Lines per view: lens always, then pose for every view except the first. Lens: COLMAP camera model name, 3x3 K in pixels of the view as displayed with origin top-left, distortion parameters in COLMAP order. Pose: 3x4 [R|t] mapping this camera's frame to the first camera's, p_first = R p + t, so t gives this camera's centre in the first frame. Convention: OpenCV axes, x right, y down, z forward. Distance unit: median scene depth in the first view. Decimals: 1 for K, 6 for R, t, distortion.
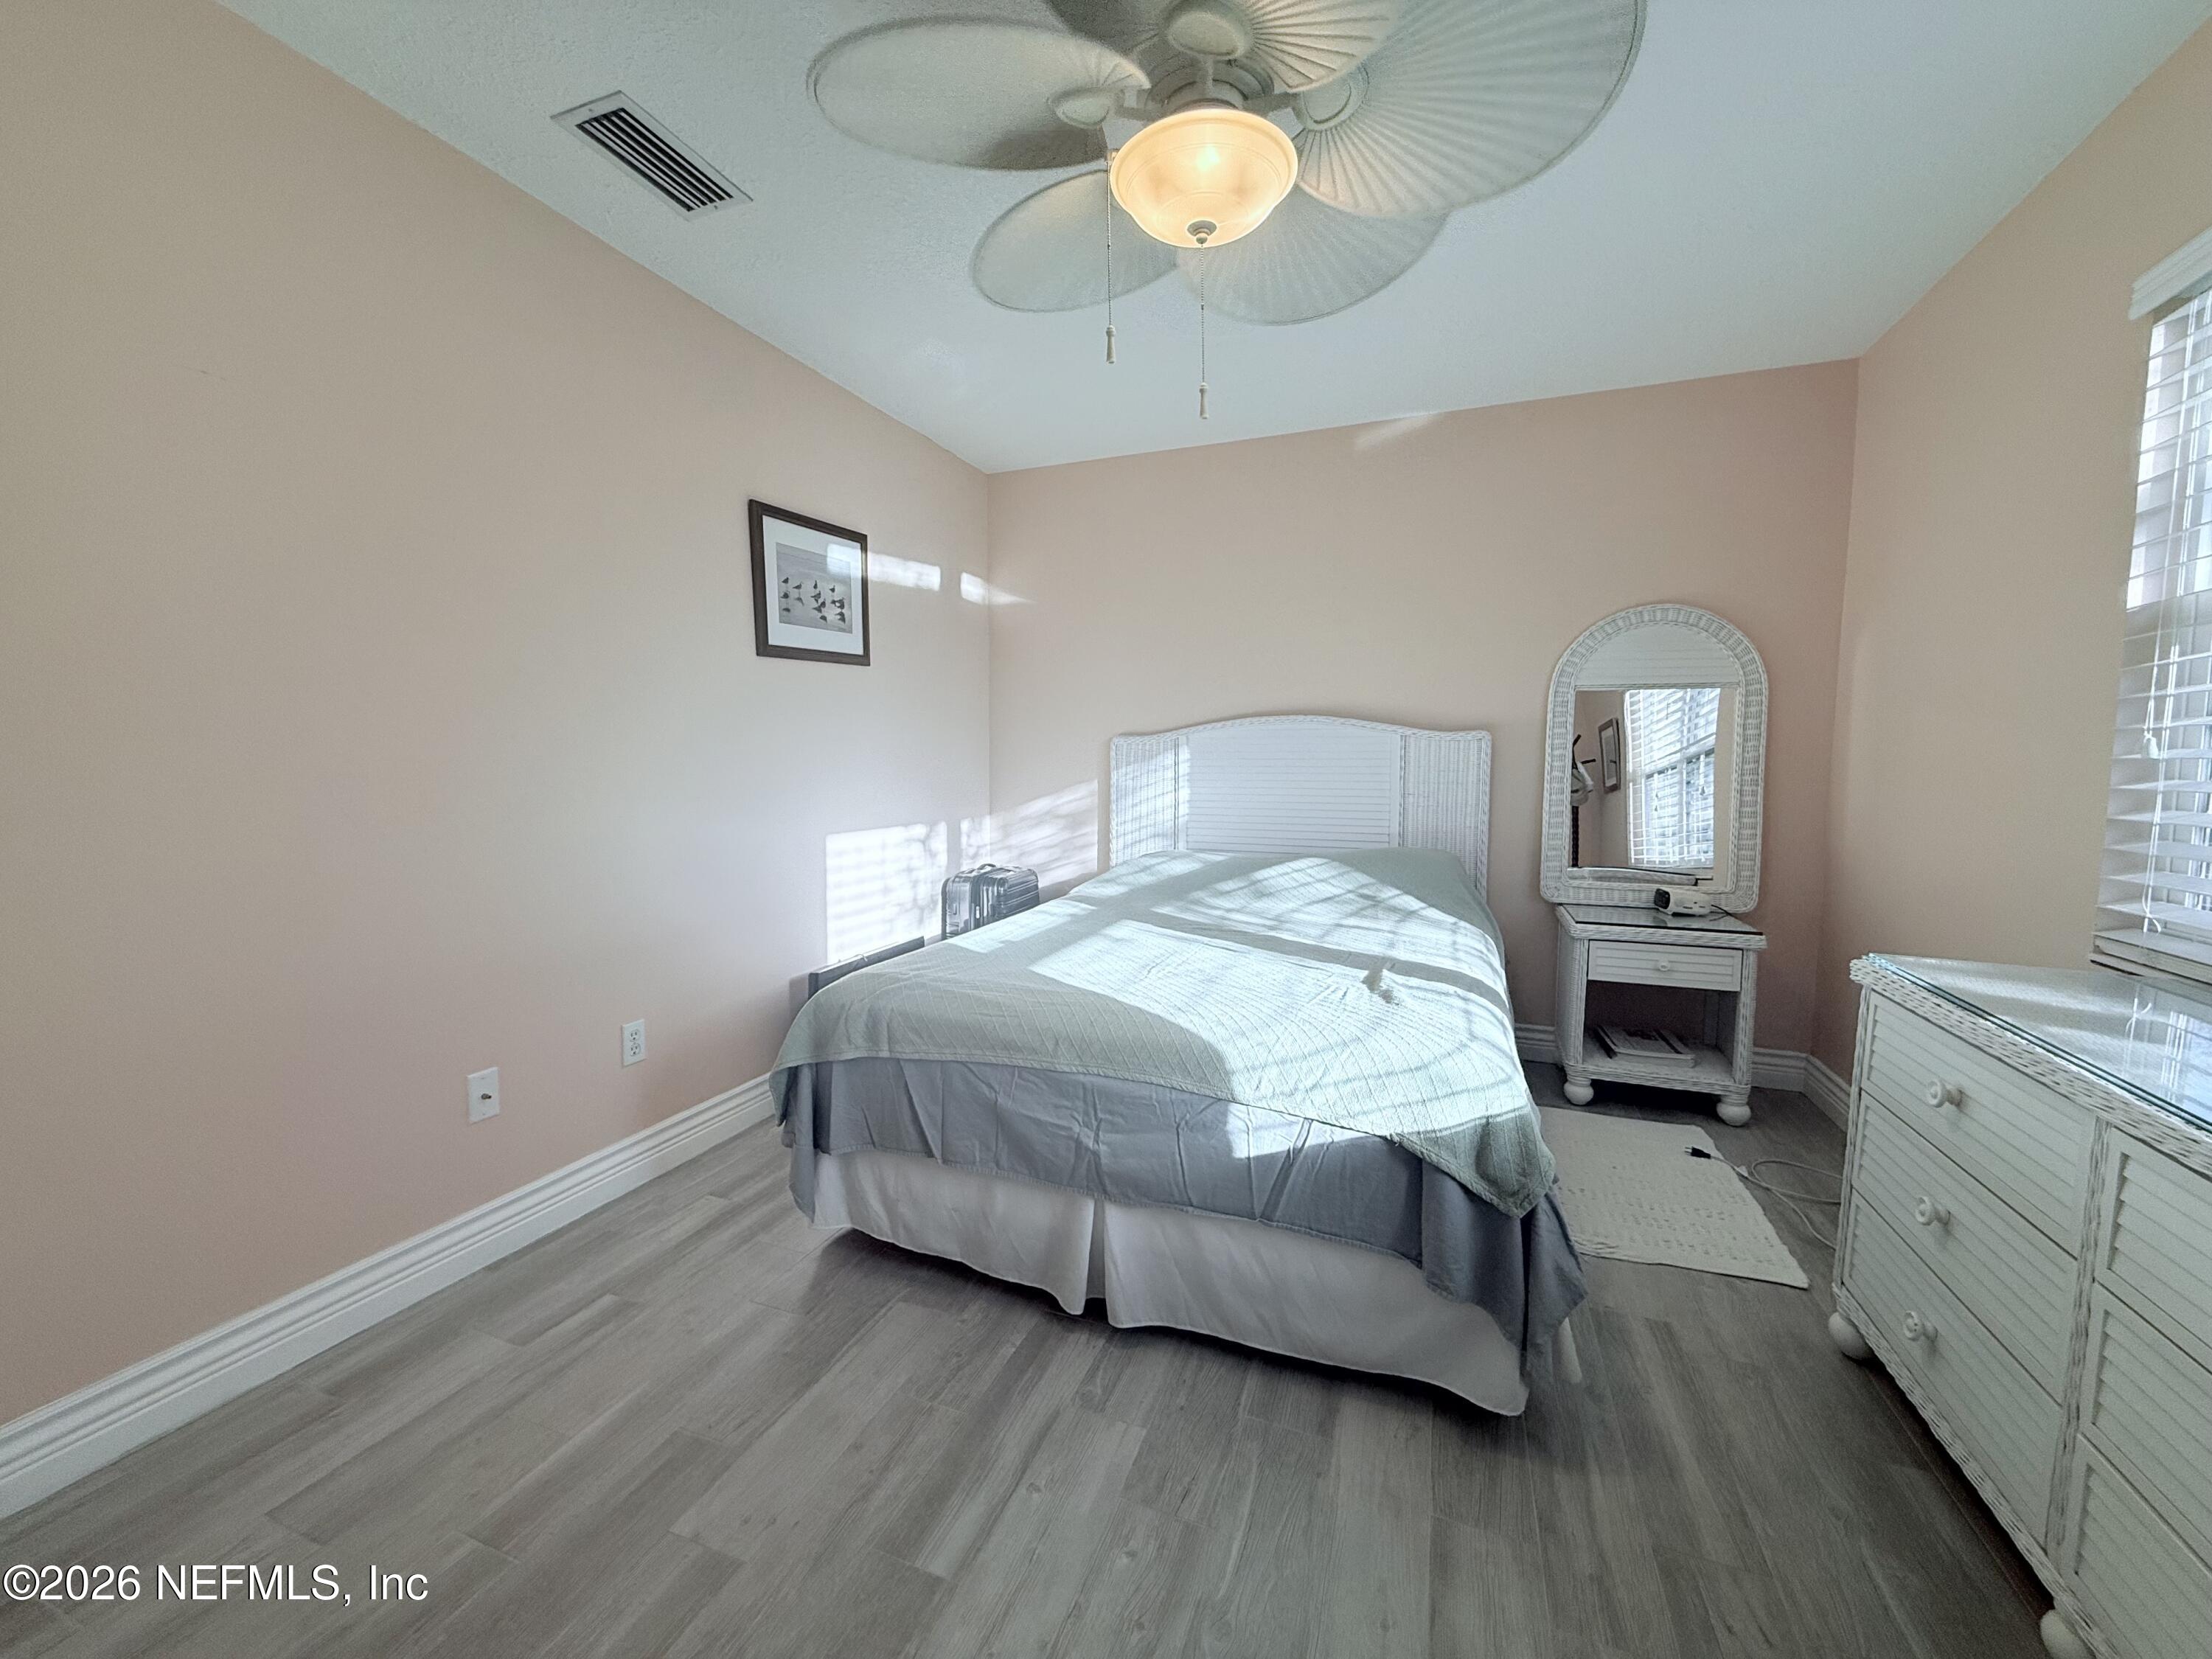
lens RADIAL K [[879.0, 0, 1105.4], [0, 879.0, 836.1], [0, 0, 1]] dist [0.000310, -0.000492]
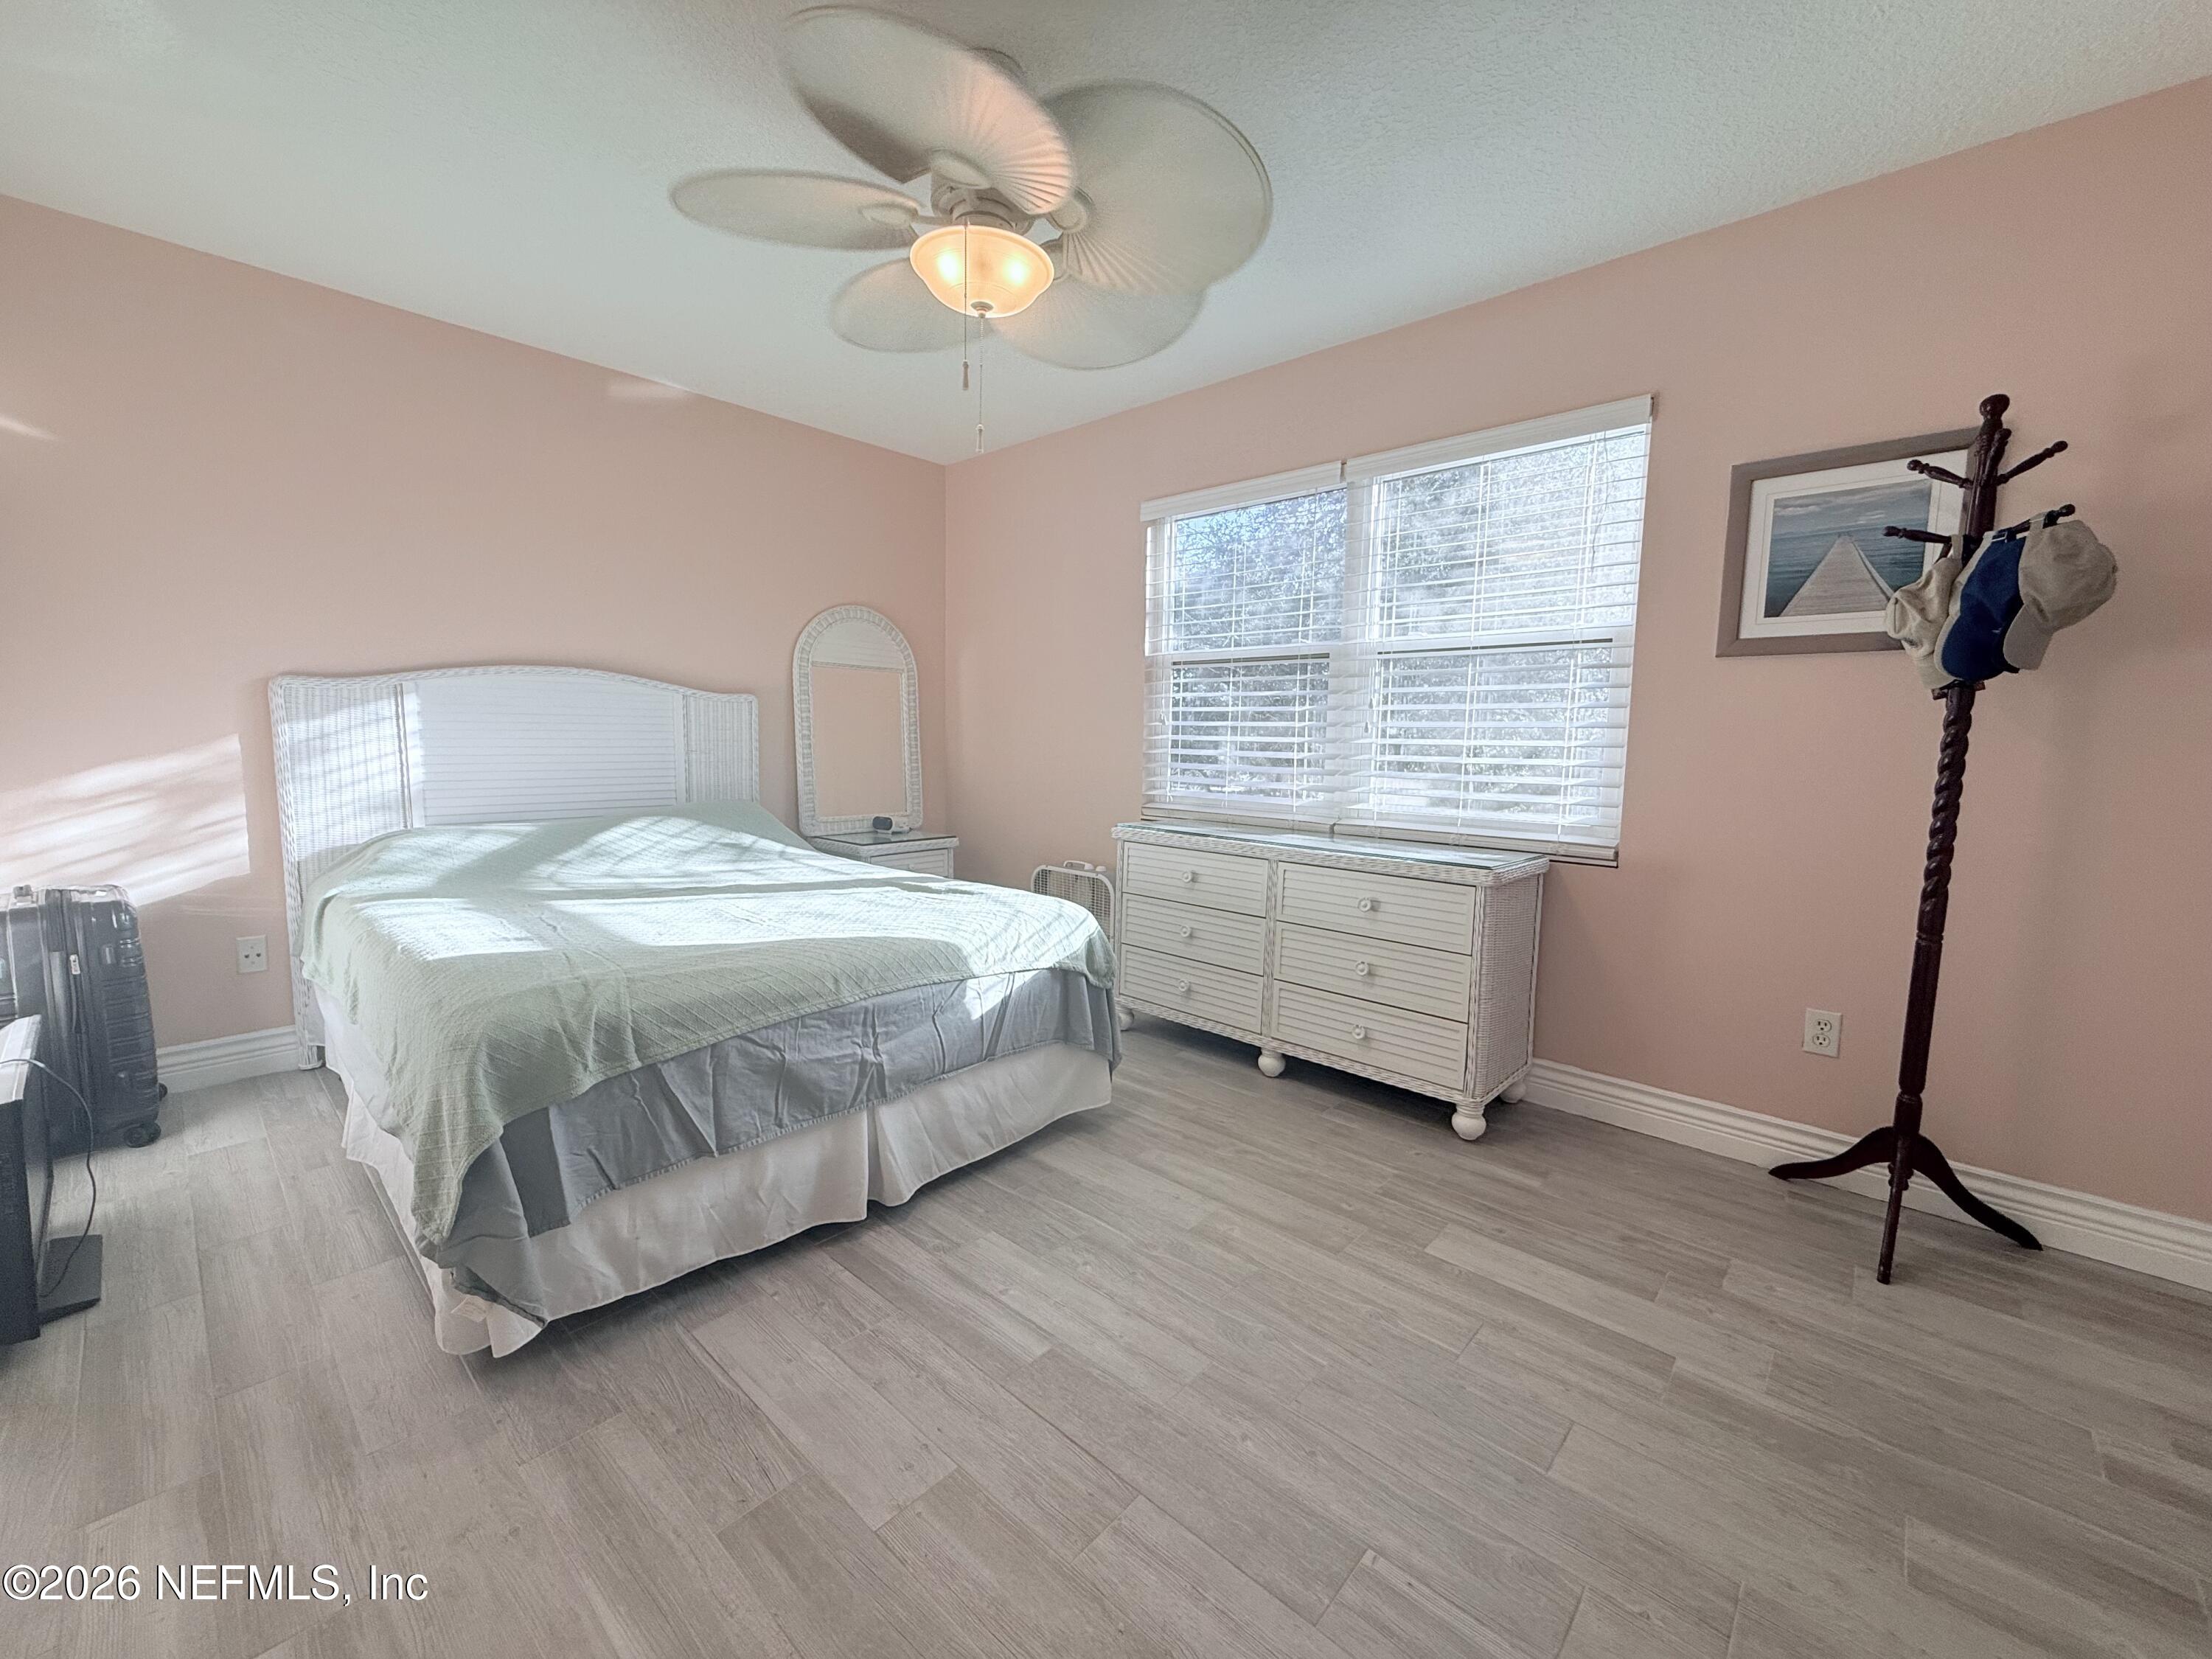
lens RADIAL K [[879.0, 0, 1108.1], [0, 879.0, 824.8], [0, 0, 1]] dist [0.000310, -0.000492]
pose [[0.354555, -0.091738, 0.930524, -0.921161], [0.064599, 0.995201, 0.073501, -0.008262], [-0.932801, 0.034051, 0.358780, 0.309892]]
